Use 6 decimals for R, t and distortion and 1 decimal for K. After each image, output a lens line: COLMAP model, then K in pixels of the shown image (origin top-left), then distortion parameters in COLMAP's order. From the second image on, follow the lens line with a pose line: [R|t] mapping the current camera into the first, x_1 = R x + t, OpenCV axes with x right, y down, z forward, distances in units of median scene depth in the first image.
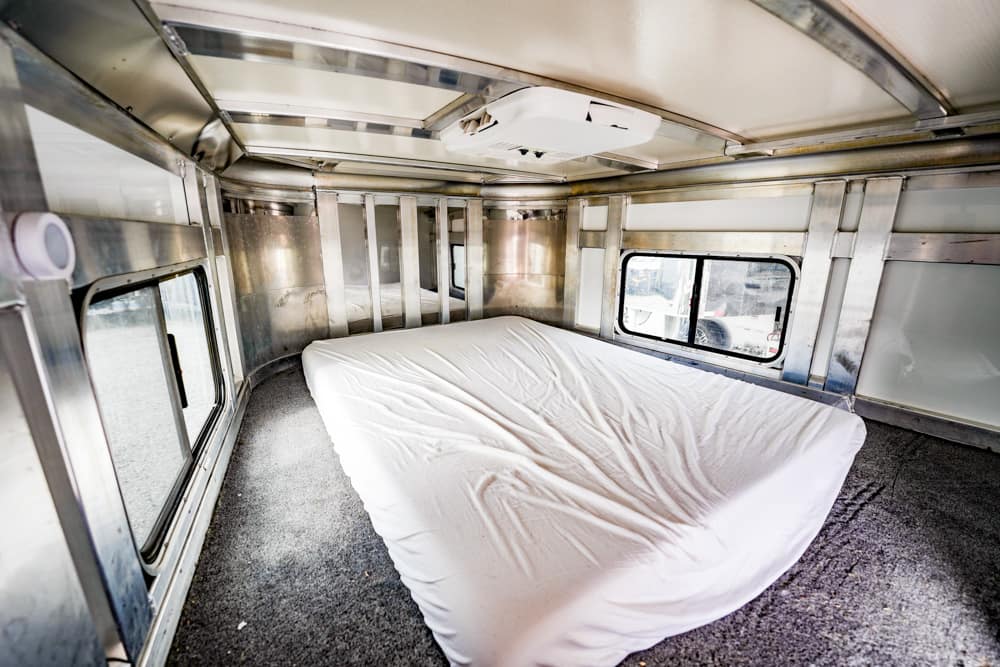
lens RADIAL K [[401.6, 0, 500.0], [0, 401.6, 333.5], [0, 0, 1]] dist [0.000189, 0.000035]
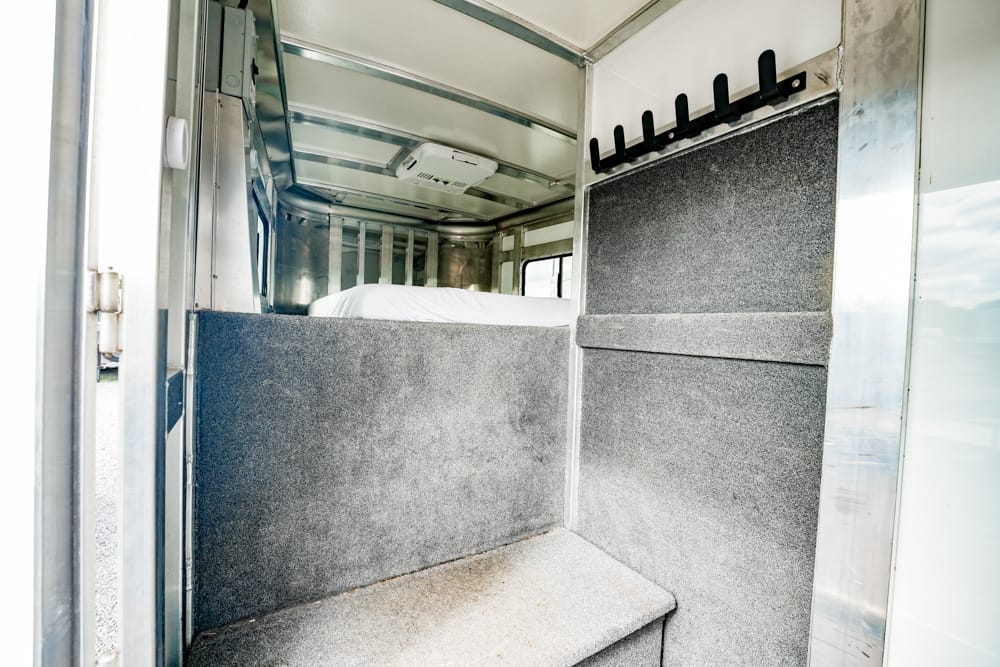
lens RADIAL K [[401.6, 0, 500.0], [0, 401.6, 333.5], [0, 0, 1]] dist [0.000189, 0.000035]
pose [[0.999386, 0.033075, -0.011559, 0.281809], [-0.034848, 0.972588, -0.229911, 0.487550], [0.003638, 0.230172, 0.973143, -0.505739]]
